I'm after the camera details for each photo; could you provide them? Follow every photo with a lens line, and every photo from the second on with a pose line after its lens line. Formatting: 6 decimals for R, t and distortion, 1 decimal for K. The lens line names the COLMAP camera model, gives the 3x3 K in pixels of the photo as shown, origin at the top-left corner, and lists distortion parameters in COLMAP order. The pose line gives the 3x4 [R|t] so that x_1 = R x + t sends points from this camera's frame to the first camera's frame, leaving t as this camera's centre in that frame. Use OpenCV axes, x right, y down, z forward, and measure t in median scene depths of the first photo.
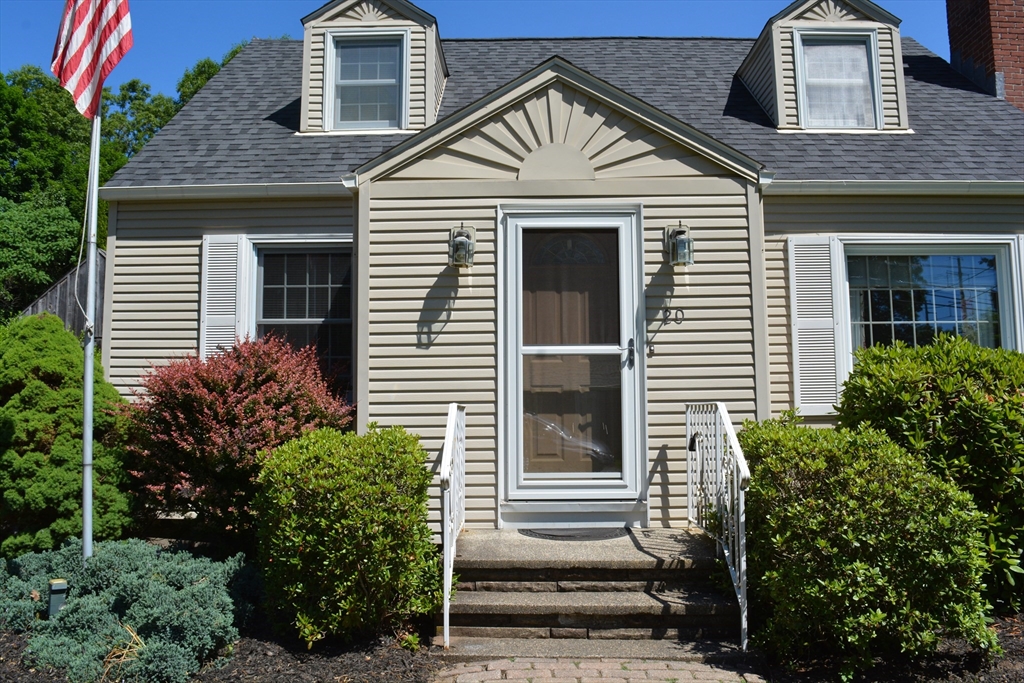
lens RADIAL K [[803.1, 0, 512.0], [0, 803.1, 341.5], [0, 0, 1]] dist [-0.095434, 0.022834]
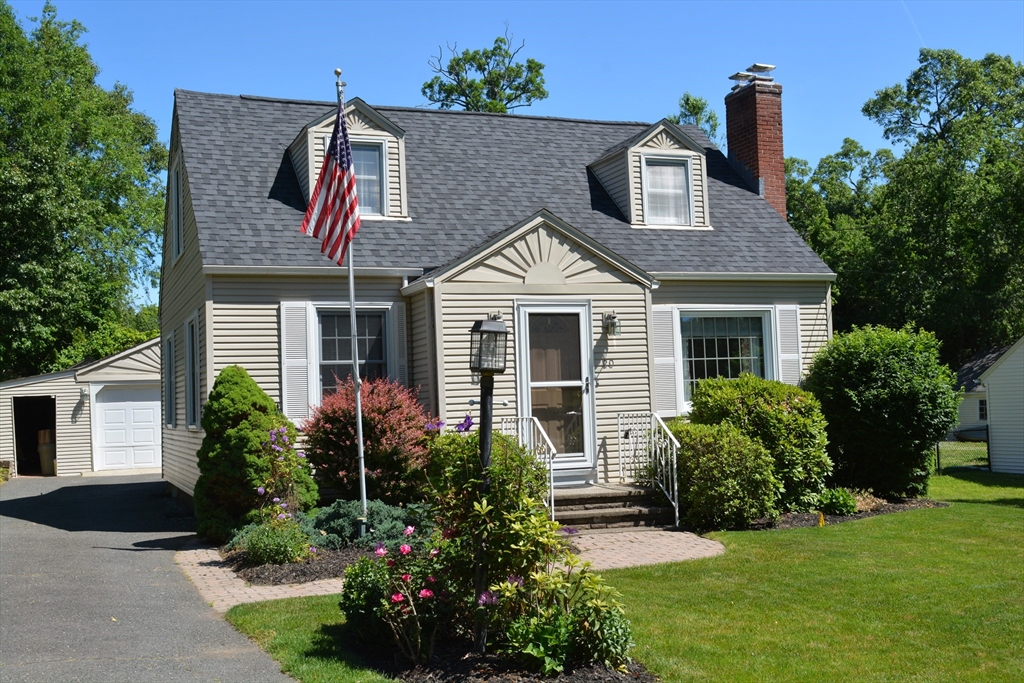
lens RADIAL K [[1125.7, 0, 512.0], [0, 1125.7, 341.5], [0, 0, 1]] dist [-0.061316, 0.002855]
pose [[0.925203, -0.004248, 0.379449, -0.911830], [-0.005536, 0.999680, 0.024688, -0.137046], [-0.379433, -0.024942, 0.924883, -1.183827]]
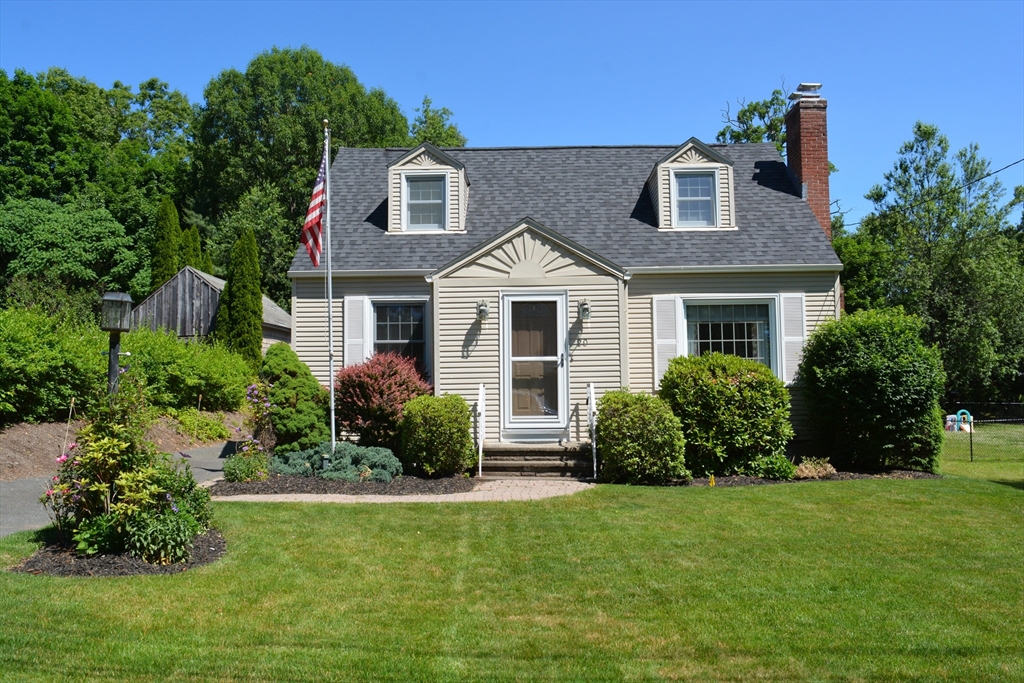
lens RADIAL K [[867.1, 0, 512.0], [0, 867.1, 341.5], [0, 0, 1]] dist [-0.086525, 0.014513]
pose [[0.999946, -0.004827, -0.009216, 0.034843], [0.005052, 0.999687, 0.024500, -0.089650], [0.009095, -0.024545, 0.999657, -1.270351]]
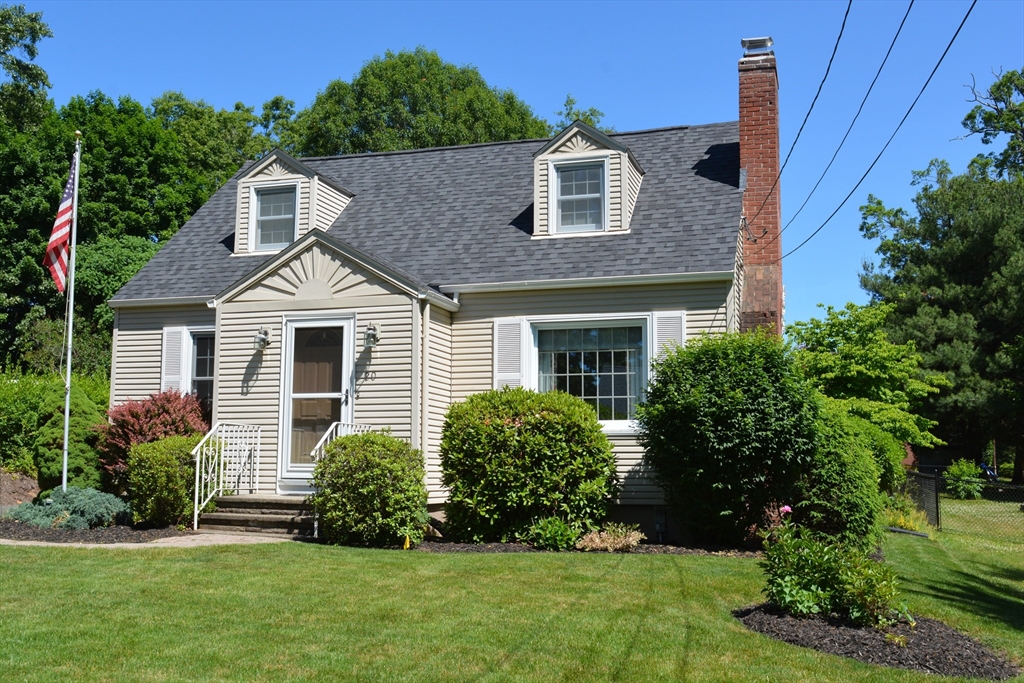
lens RADIAL K [[1075.3, 0, 512.0], [0, 1075.3, 341.5], [0, 0, 1]] dist [-0.072945, 0.011336]
pose [[0.960965, -0.021210, -0.275855, 1.121517], [0.012534, 0.999371, -0.033179, -0.024541], [0.276386, 0.028426, 0.960626, -1.149842]]
